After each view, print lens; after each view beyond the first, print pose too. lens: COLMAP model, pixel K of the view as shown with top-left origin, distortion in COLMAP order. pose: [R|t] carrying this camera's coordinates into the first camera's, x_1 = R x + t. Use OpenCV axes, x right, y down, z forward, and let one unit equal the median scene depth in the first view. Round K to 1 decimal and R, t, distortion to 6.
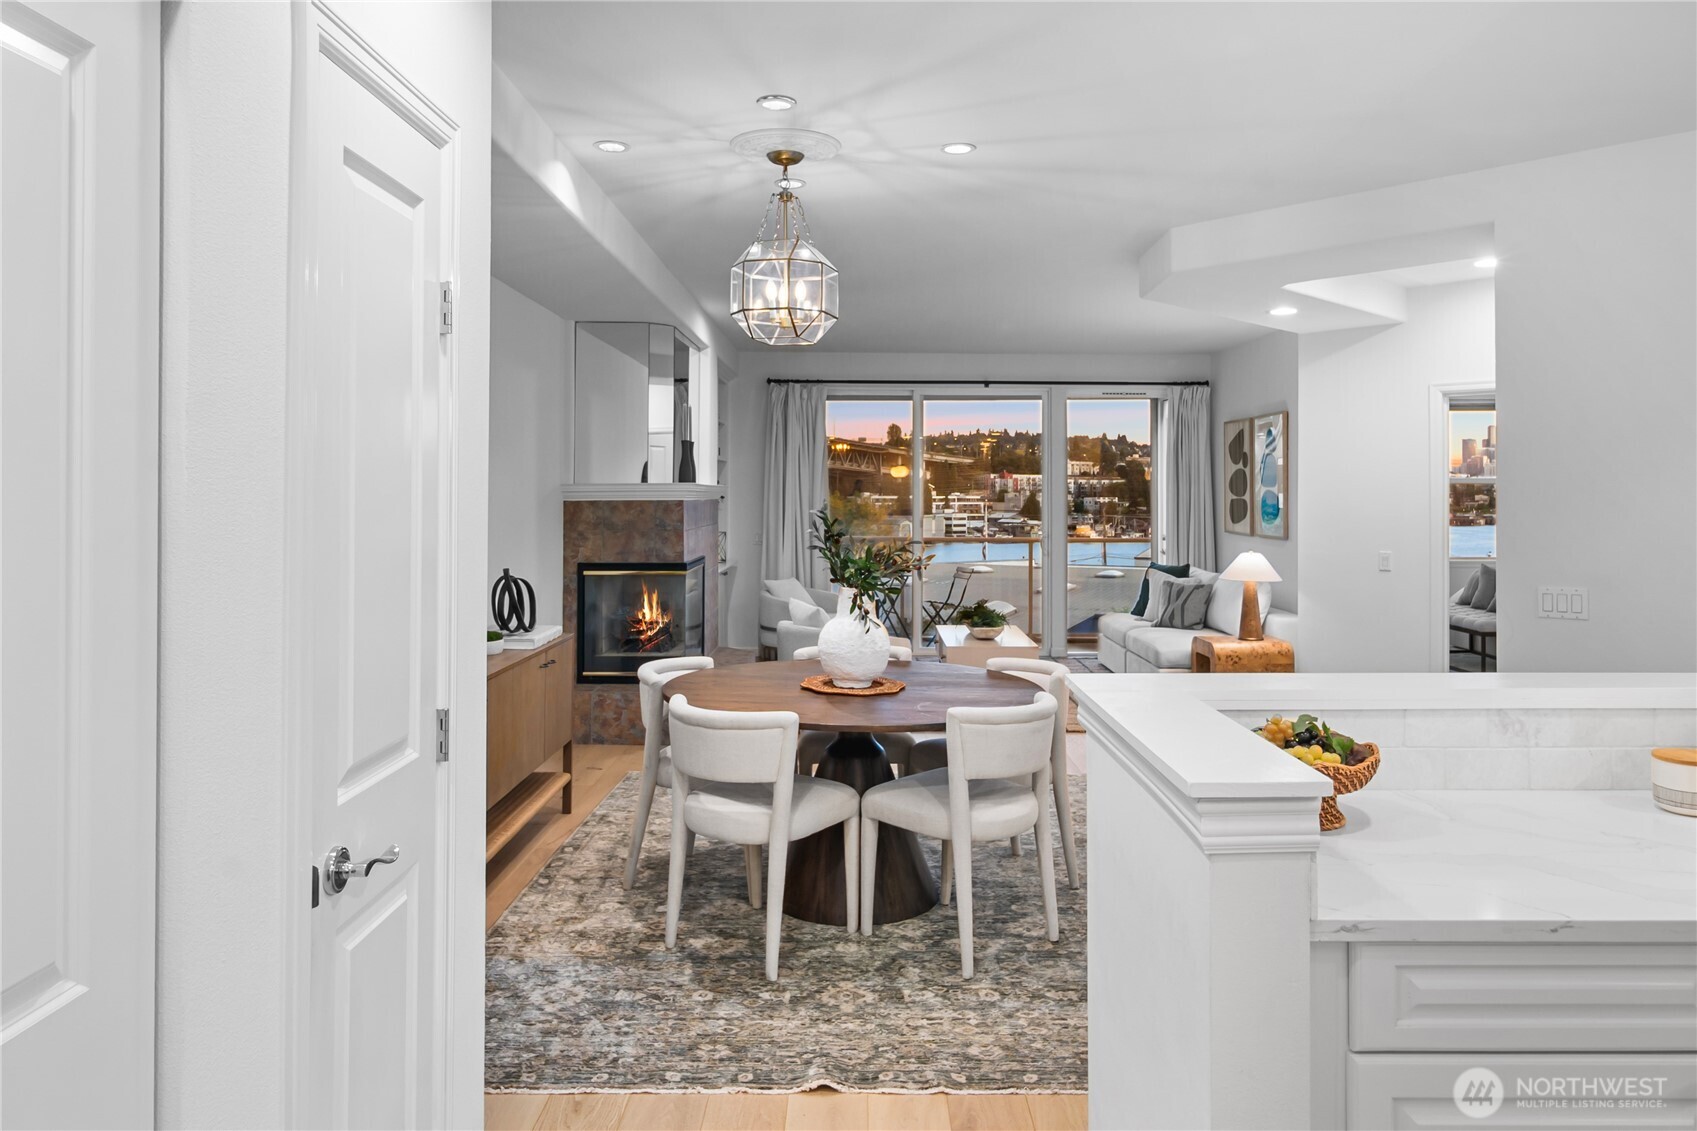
lens RADIAL K [[1142.6, 0, 847.2], [0, 1142.6, 485.7], [0, 0, 1]] dist [-0.003299, 0.012923]
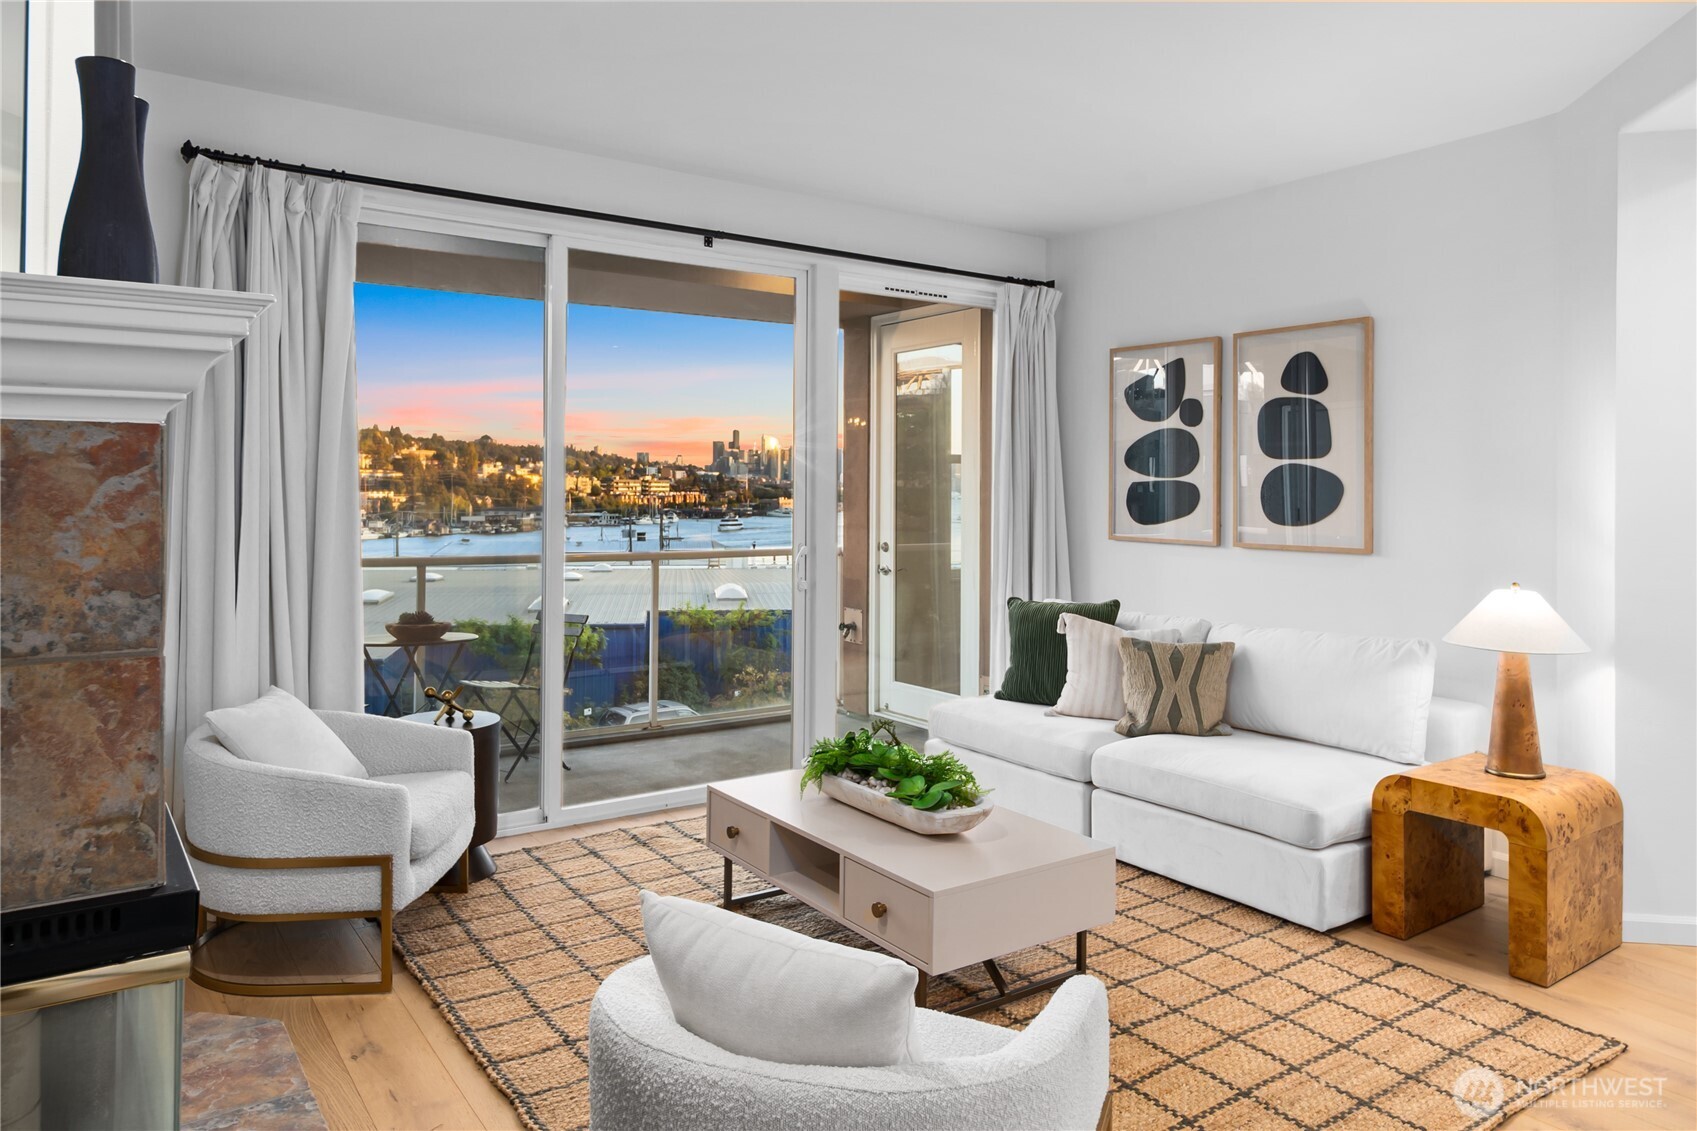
lens RADIAL K [[1142.6, 0, 850.2], [0, 1142.6, 484.5], [0, 0, 1]] dist [-0.003299, 0.012923]
pose [[0.814531, 0.006083, 0.580088, -0.118508], [-0.007987, 0.999968, 0.000730, 0.014453], [-0.580065, -0.005228, 0.814553, 0.640869]]
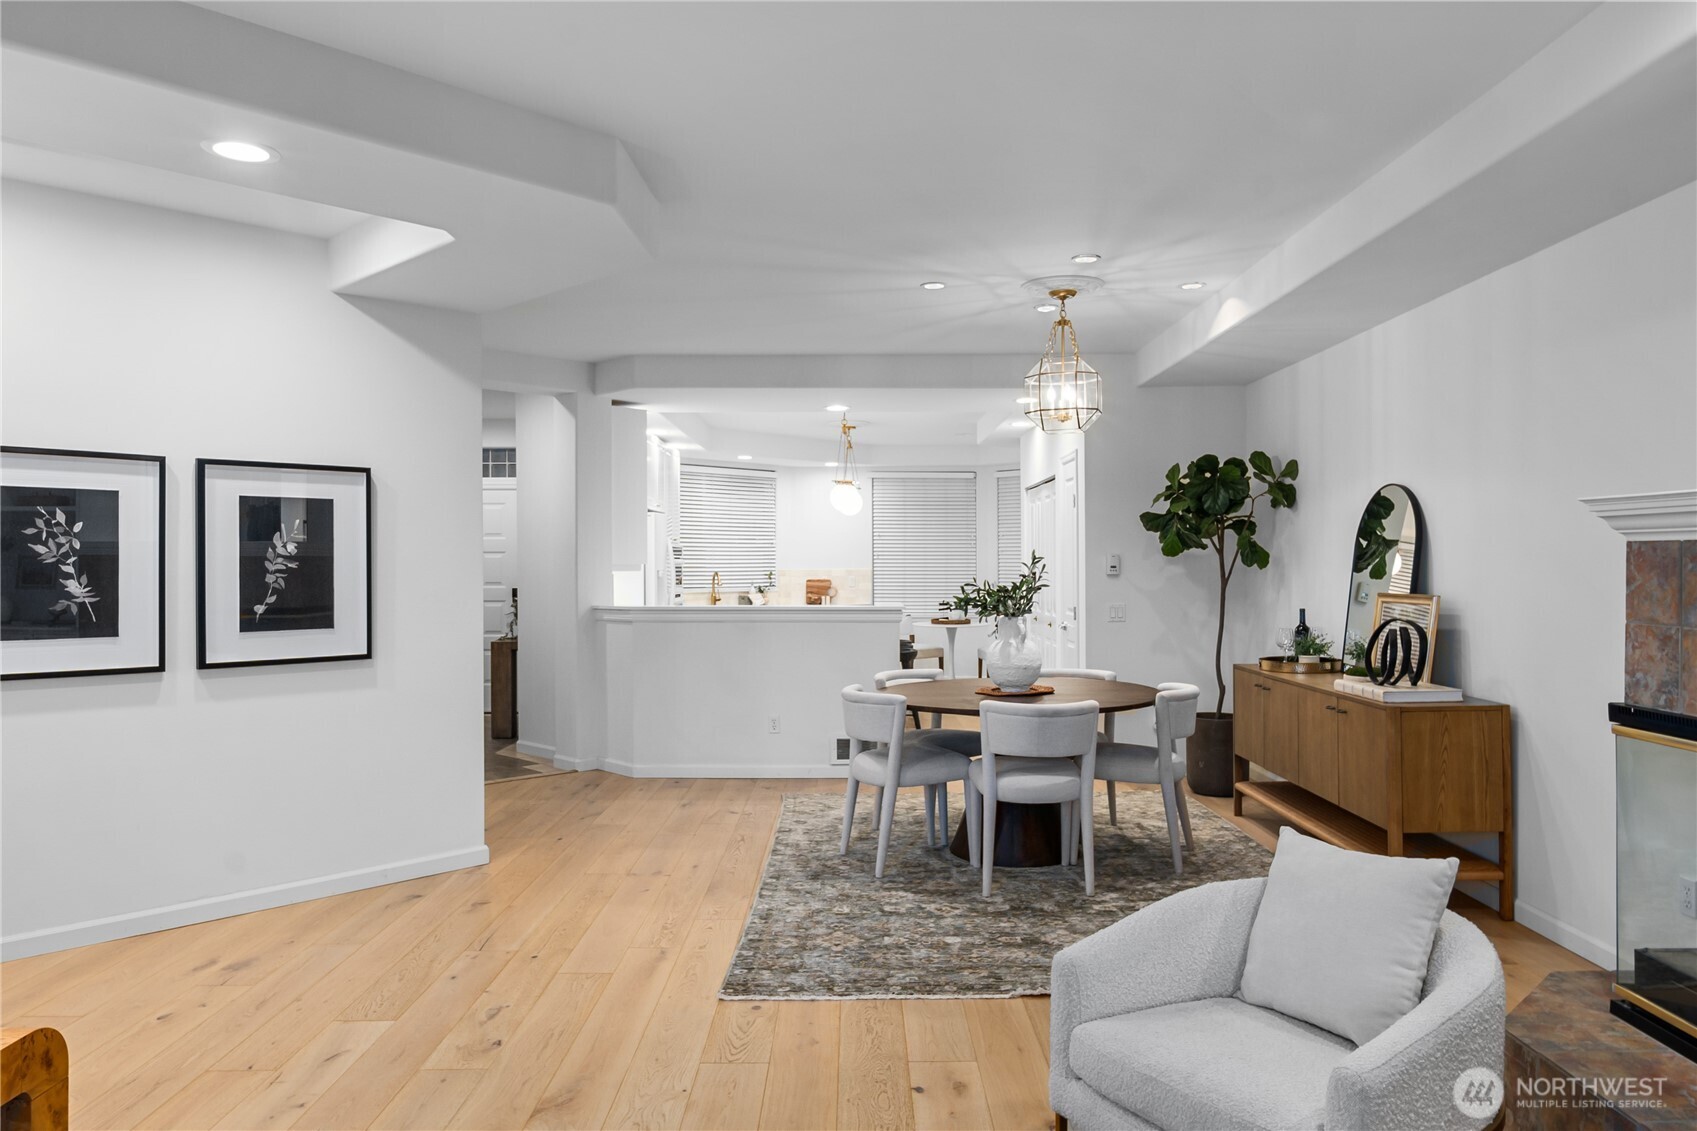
lens RADIAL K [[1142.6, 0, 863.8], [0, 1142.6, 565.7], [0, 0, 1]] dist [-0.003299, 0.012923]
pose [[-0.999852, -0.001266, -0.017168, 0.090797], [-0.001145, 0.999975, -0.007042, 0.019148], [0.017177, -0.007022, -0.999828, 1.053477]]
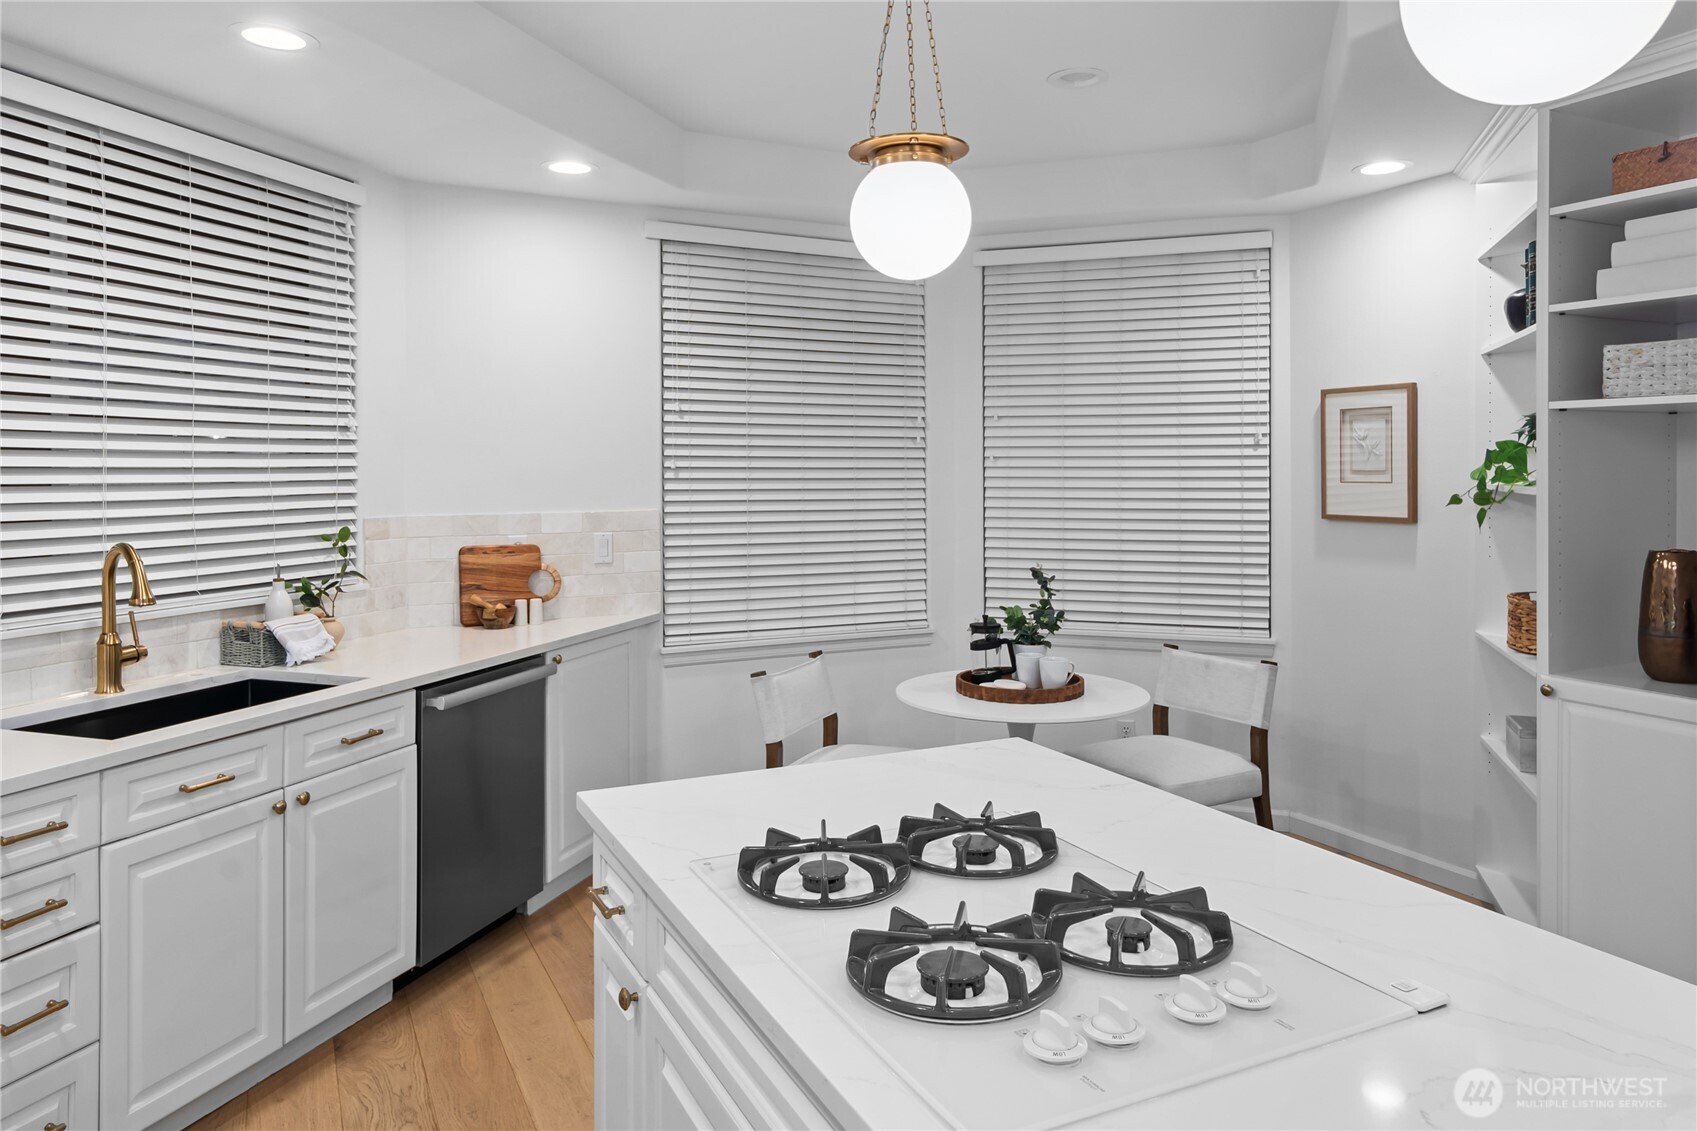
lens RADIAL K [[1142.6, 0, 848.9], [0, 1142.6, 480.4], [0, 0, 1]] dist [-0.003299, 0.012923]
pose [[-0.888524, 0.003679, -0.458816, 0.207773], [0.005158, 0.999985, -0.001969, 0.001948], [0.458802, -0.004116, -0.888529, 0.084285]]
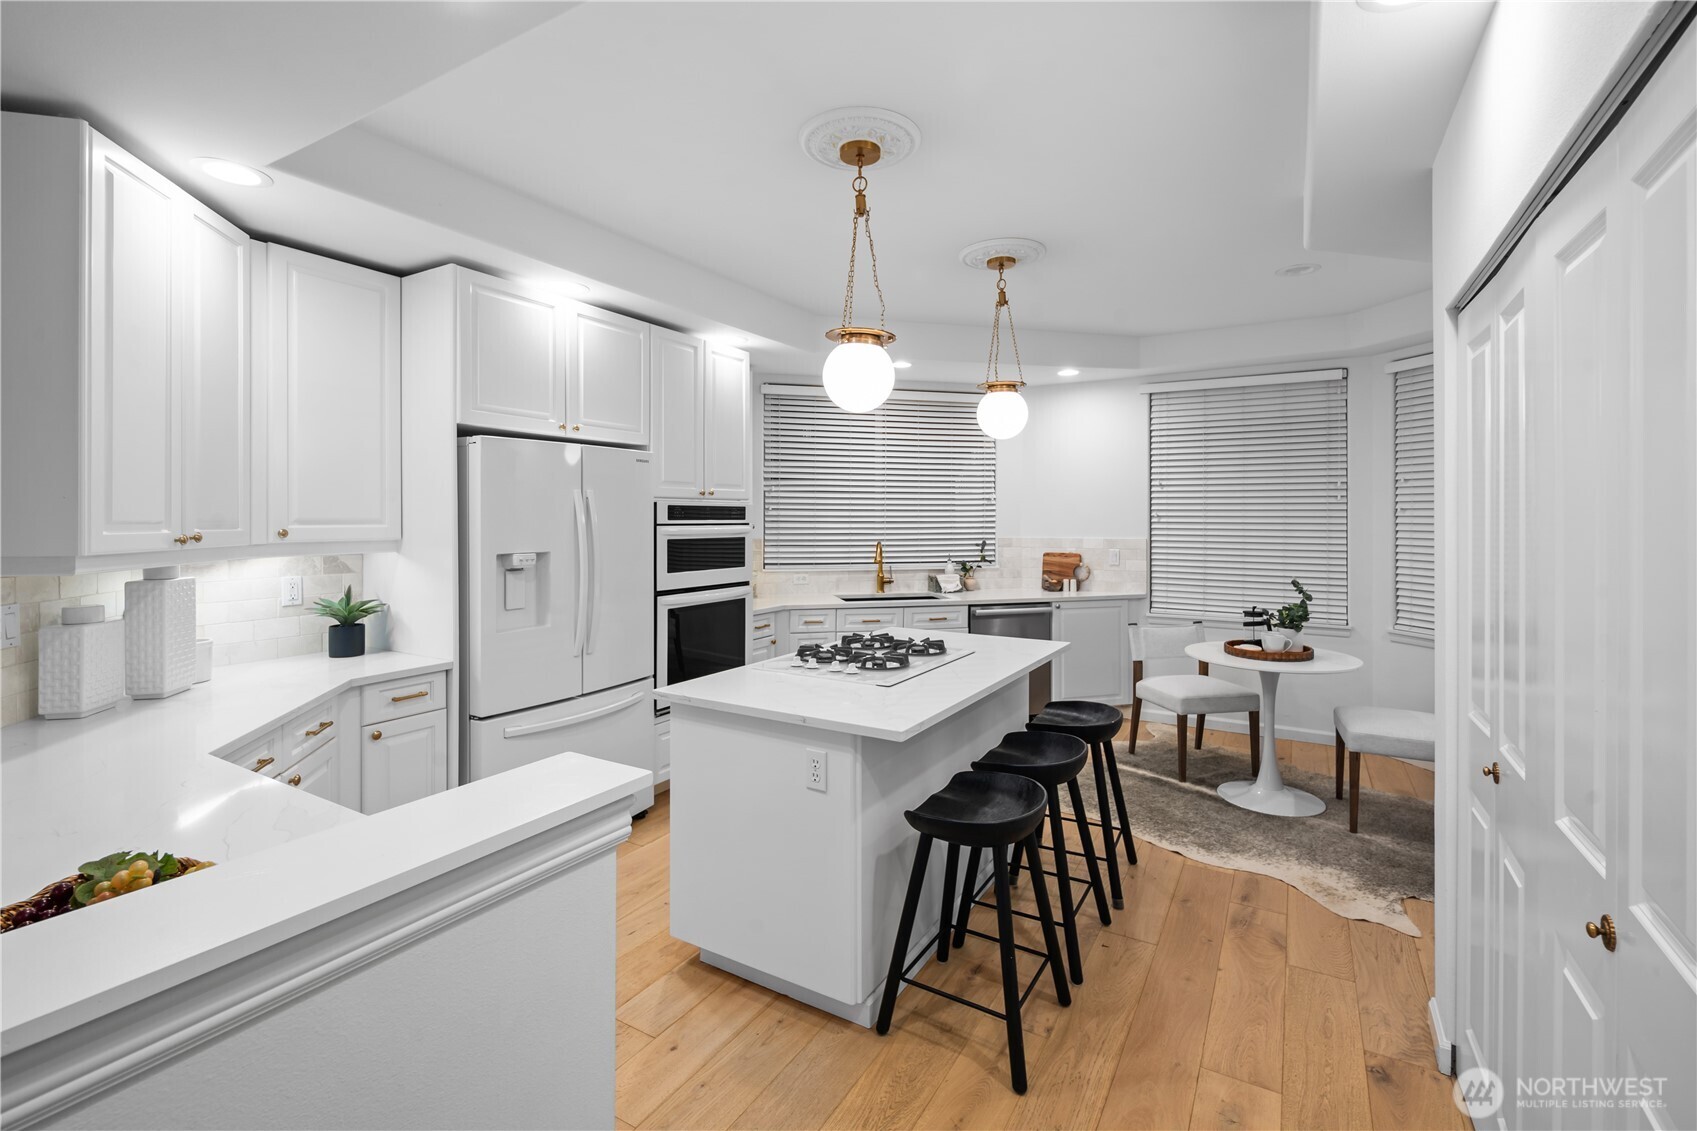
lens RADIAL K [[754.4, 0, 851.2], [0, 754.4, 516.6], [0, 0, 1]] dist [0.006688, -0.002915]
pose [[-0.864938, -0.003277, 0.501869, -0.040963], [-0.007161, 0.999957, -0.005812, 0.000694], [-0.501828, -0.008620, -0.864924, 0.250131]]
